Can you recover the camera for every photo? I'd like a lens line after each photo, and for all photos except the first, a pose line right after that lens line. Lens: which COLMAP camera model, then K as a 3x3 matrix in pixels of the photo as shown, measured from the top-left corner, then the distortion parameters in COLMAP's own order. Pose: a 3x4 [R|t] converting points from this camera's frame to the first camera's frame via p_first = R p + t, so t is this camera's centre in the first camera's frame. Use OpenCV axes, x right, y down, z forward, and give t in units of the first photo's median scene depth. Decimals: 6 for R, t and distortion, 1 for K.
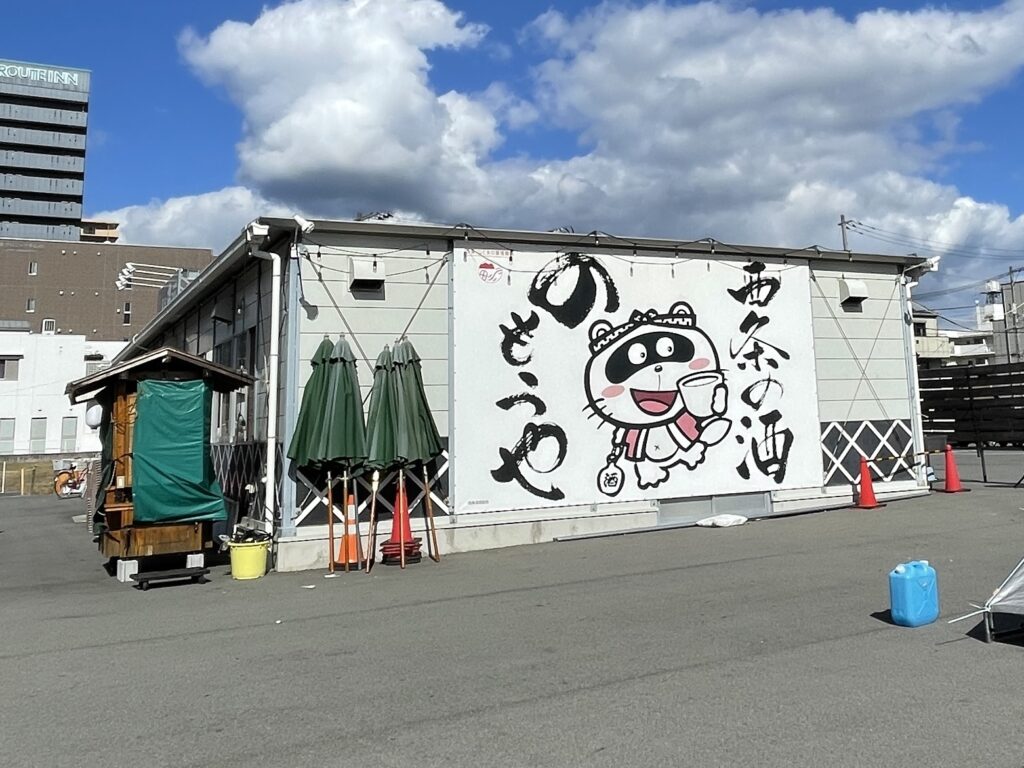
lens RADIAL K [[411.4, 0, 512.3], [0, 411.4, 385.7], [0, 0, 1]] dist [-0.002188, -0.000245]
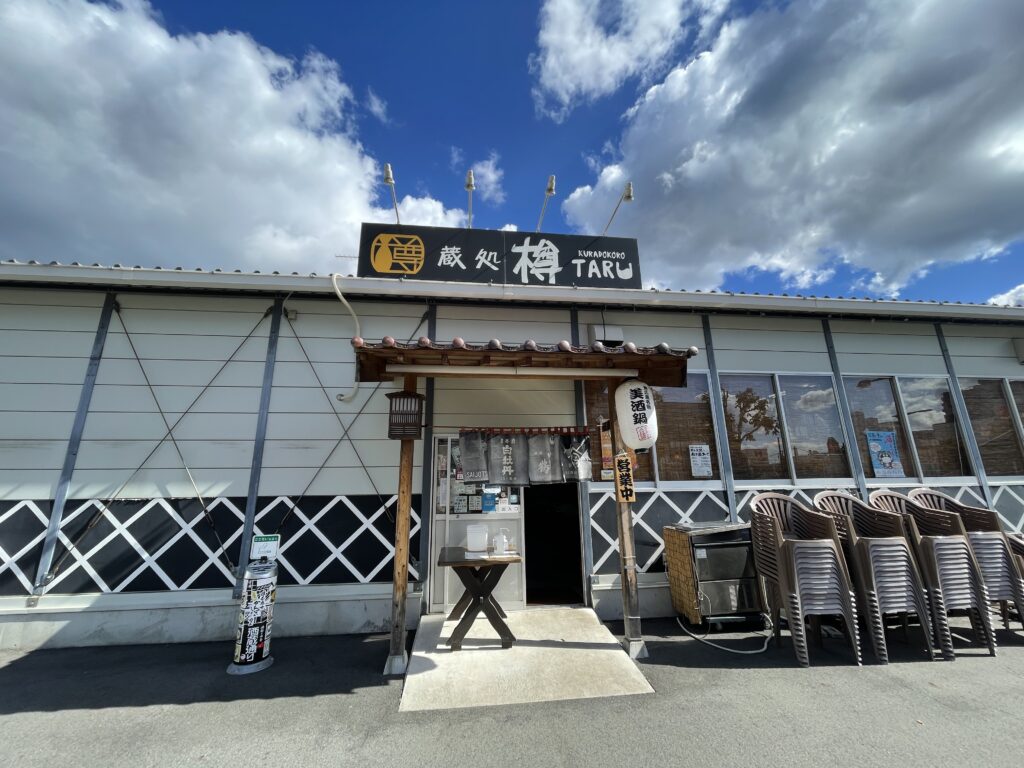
lens RADIAL K [[411.4, 0, 510.8], [0, 411.4, 380.8], [0, 0, 1]] dist [-0.002188, -0.000245]
pose [[0.992968, -0.013604, -0.117600, 1.286856], [-0.003260, 0.989857, -0.142029, -0.015972], [0.118339, 0.141414, 0.982852, 0.278852]]
